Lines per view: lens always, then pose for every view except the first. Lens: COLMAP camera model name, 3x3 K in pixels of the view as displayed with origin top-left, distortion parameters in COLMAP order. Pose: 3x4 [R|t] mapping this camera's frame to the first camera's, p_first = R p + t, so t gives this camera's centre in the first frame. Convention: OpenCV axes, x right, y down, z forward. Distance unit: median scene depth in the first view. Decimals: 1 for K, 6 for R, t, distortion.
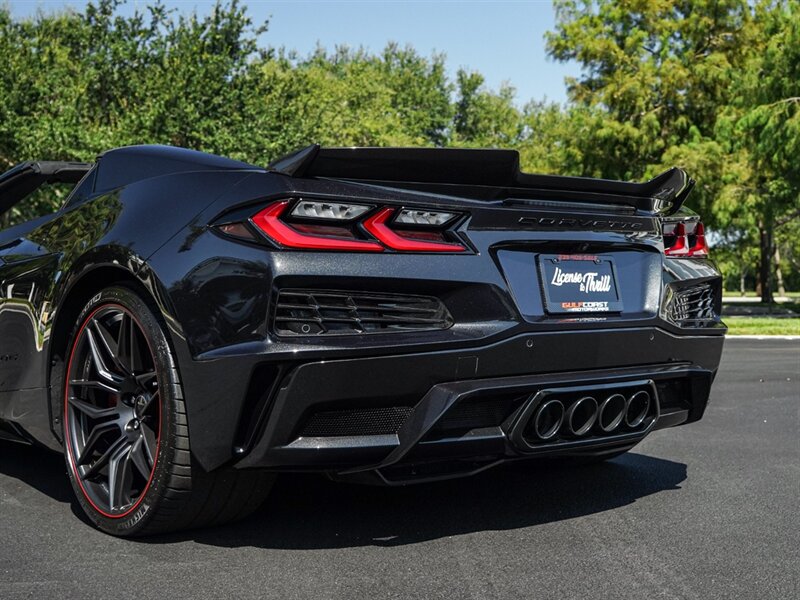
lens RADIAL K [[1122.5, 0, 395.9], [0, 1122.5, 265.8], [0, 0, 1]] dist [-0.000265, -0.004321]
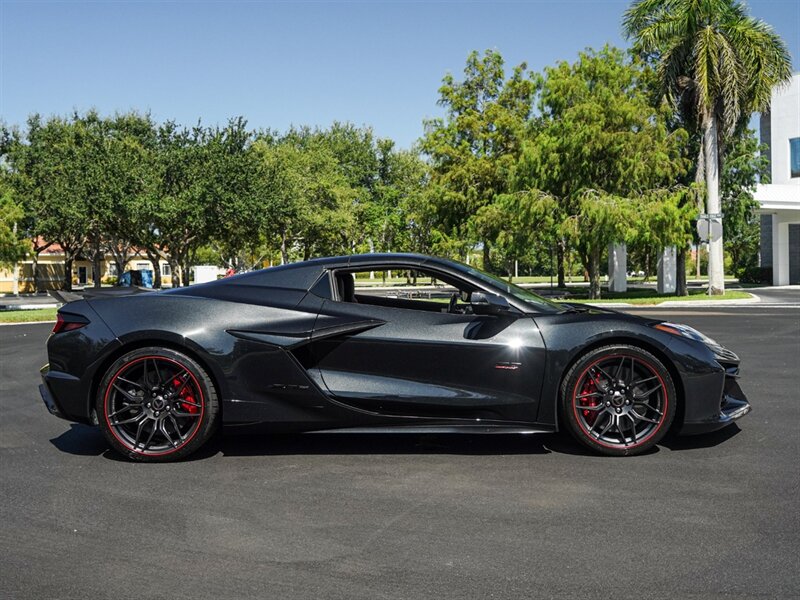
lens RADIAL K [[915.3, 0, 401.6], [0, 915.3, 286.9], [0, 0, 1]] dist [0.001181, 0.003387]
pose [[0.998976, -0.013205, 0.043271, 0.043044], [0.011787, 0.999391, 0.032845, -0.022997], [-0.043678, -0.032301, 0.998523, -0.467214]]
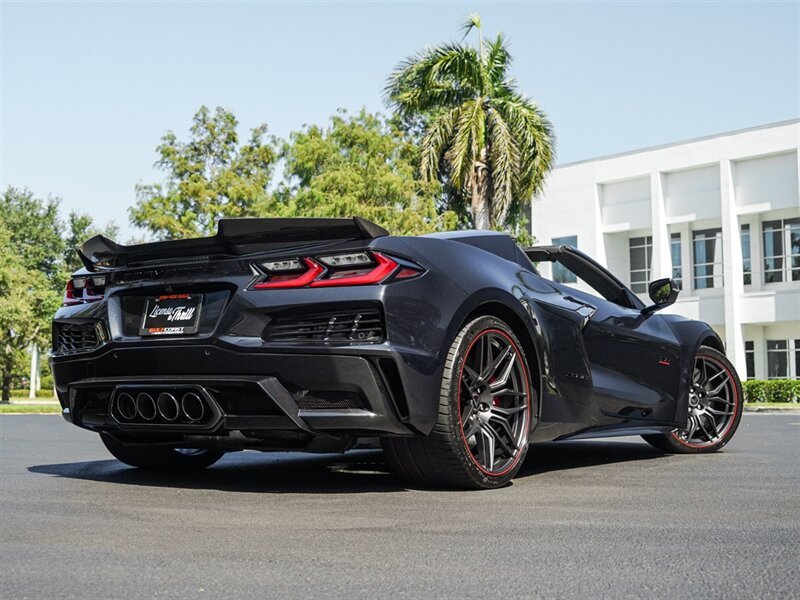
lens RADIAL K [[1122.5, 0, 395.9], [0, 1122.5, 265.8], [0, 0, 1]] dist [-0.000265, -0.004321]
pose [[0.944874, 0.044721, 0.324366, -0.003937], [-0.011237, 0.994474, -0.104377, 0.009450], [-0.327242, 0.094978, 0.940155, -0.443947]]
